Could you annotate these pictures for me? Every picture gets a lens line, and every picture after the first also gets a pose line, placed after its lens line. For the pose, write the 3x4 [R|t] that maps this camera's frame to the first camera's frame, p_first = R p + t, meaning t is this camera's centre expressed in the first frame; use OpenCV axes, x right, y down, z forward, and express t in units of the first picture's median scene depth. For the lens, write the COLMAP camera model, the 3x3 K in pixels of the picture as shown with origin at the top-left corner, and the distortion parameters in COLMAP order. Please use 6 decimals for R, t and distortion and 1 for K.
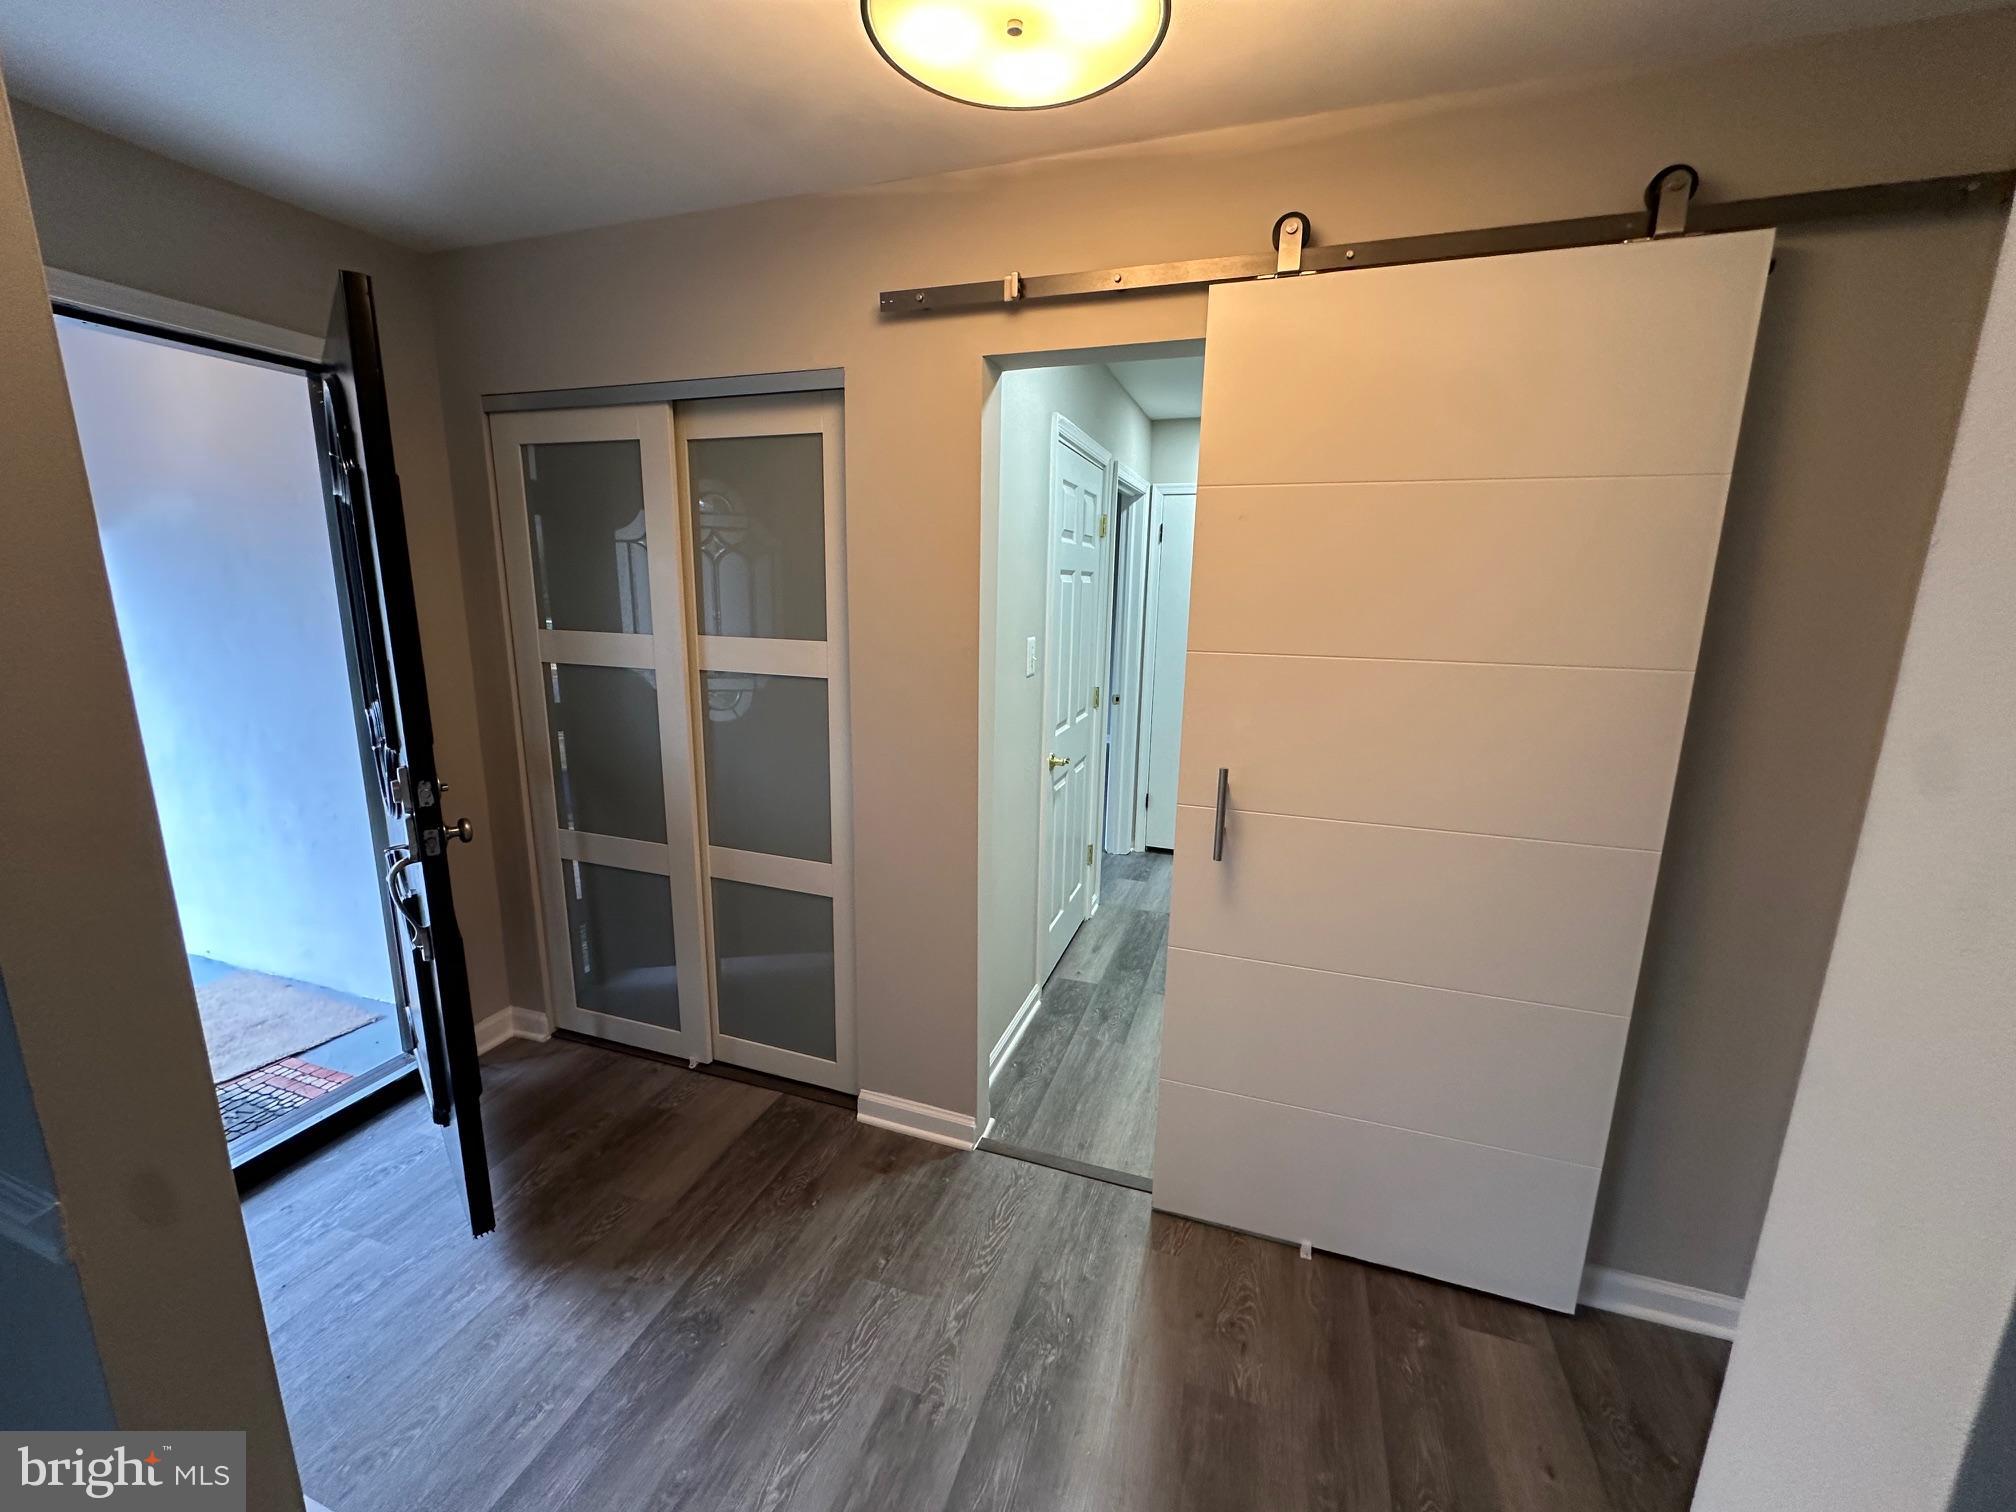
lens RADIAL K [[800.5, 0, 1007.7], [0, 800.5, 756.5], [0, 0, 1]] dist [-0.003315, 0.000831]
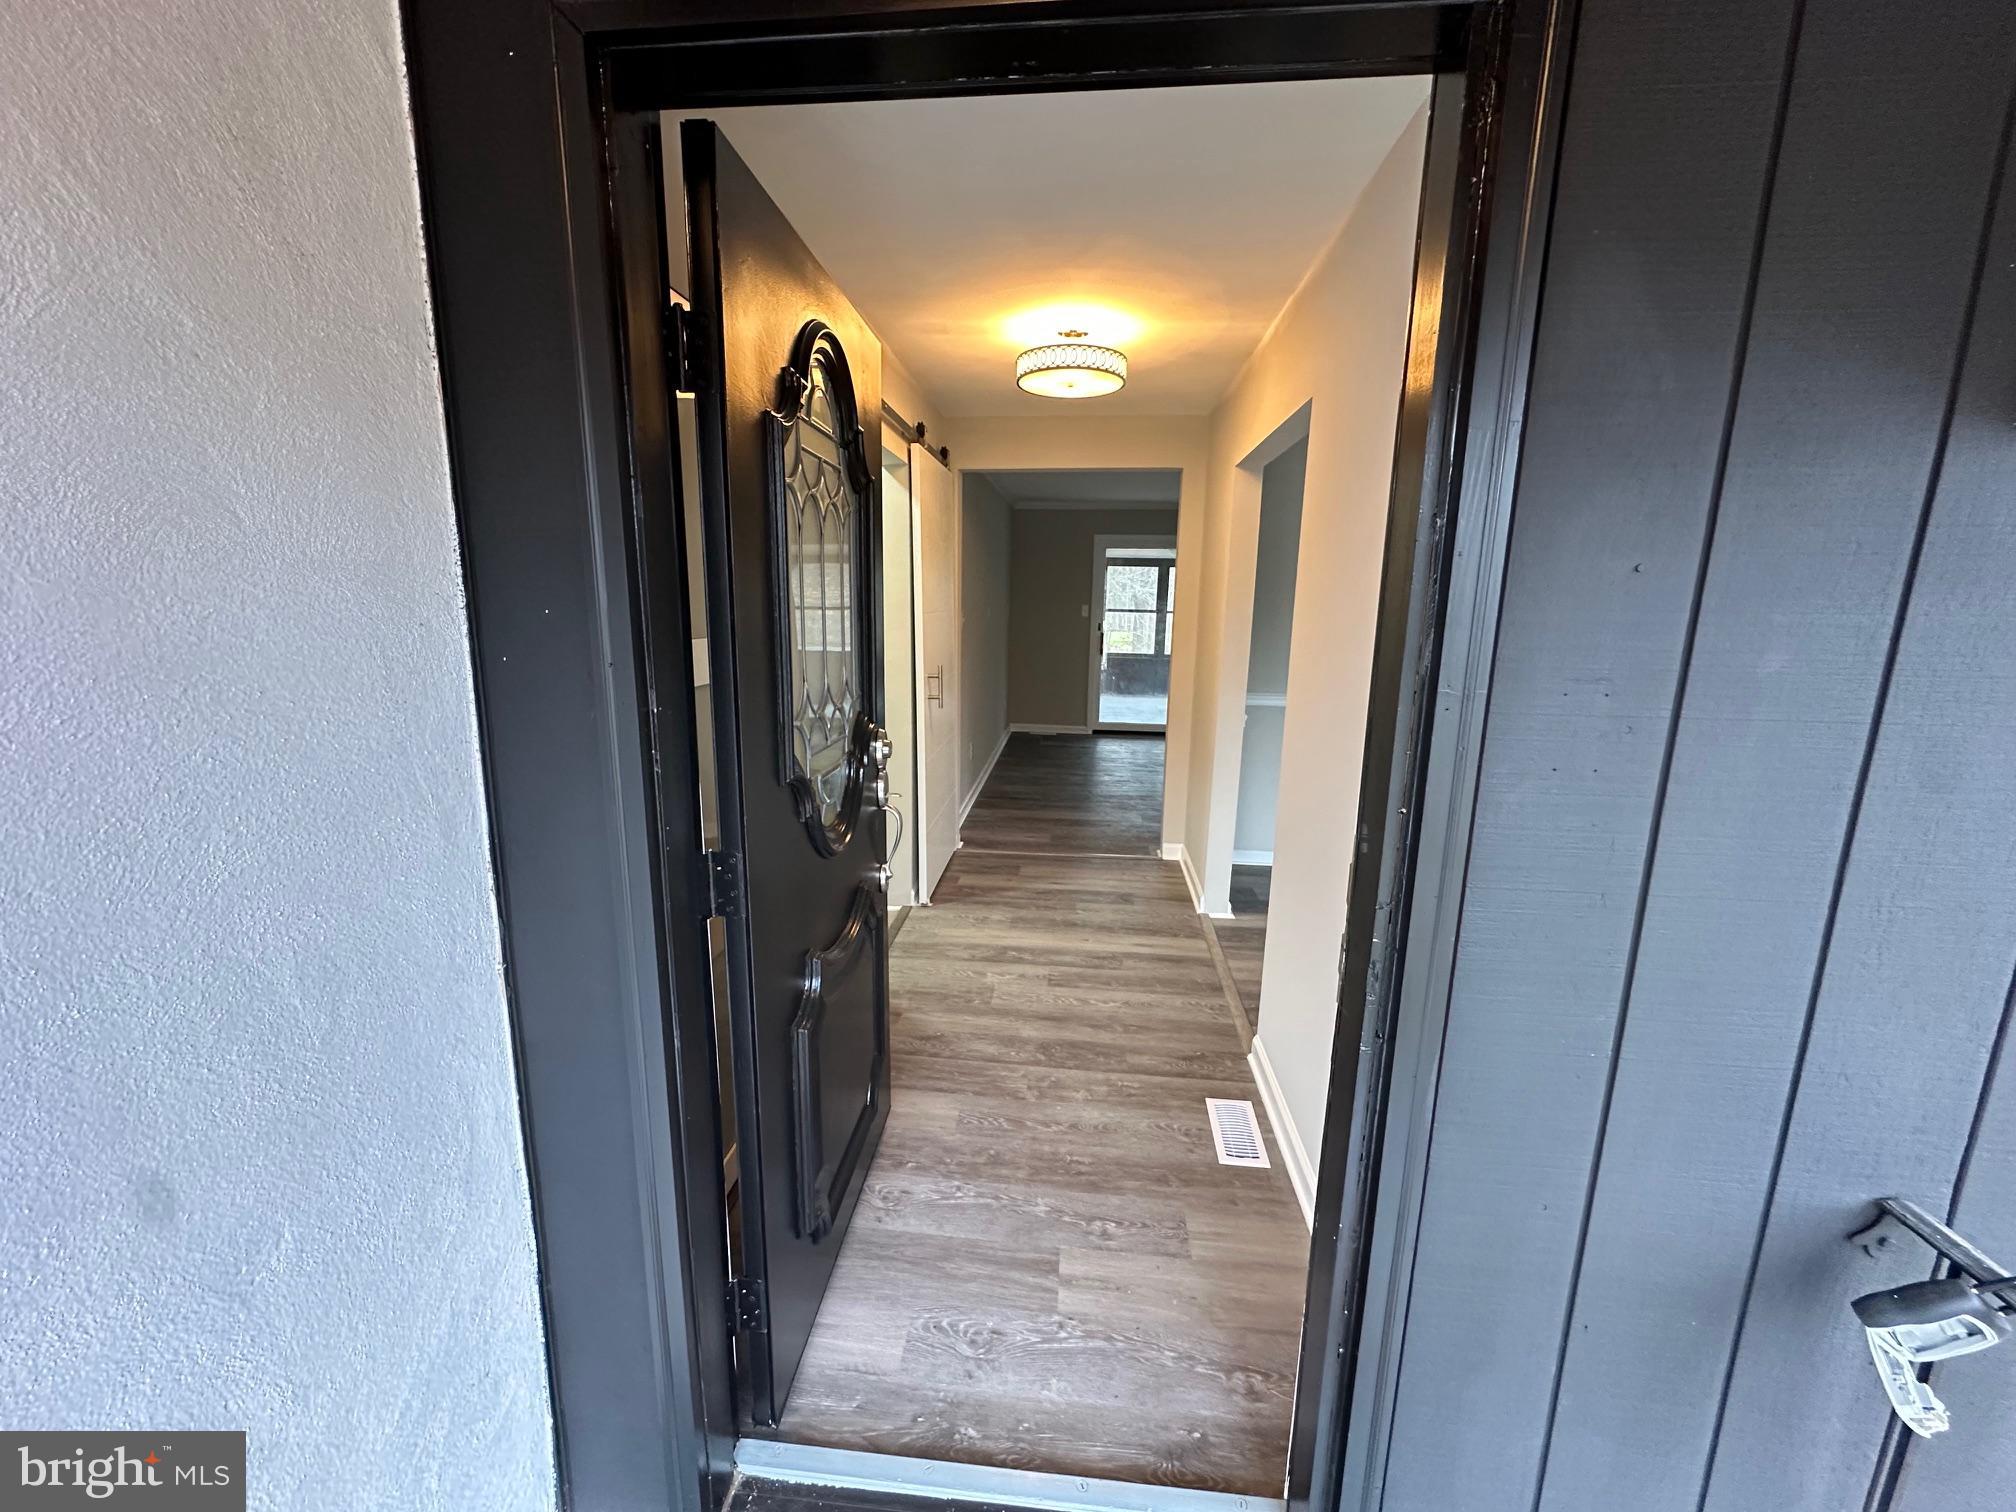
lens RADIAL K [[800.5, 0, 1004.6], [0, 800.5, 759.6], [0, 0, 1]] dist [-0.003315, 0.000831]
pose [[-0.226351, -0.212480, 0.950588, -1.943577], [0.181595, 0.949601, 0.255501, -0.282819], [-0.956968, 0.230455, -0.176358, 1.360089]]
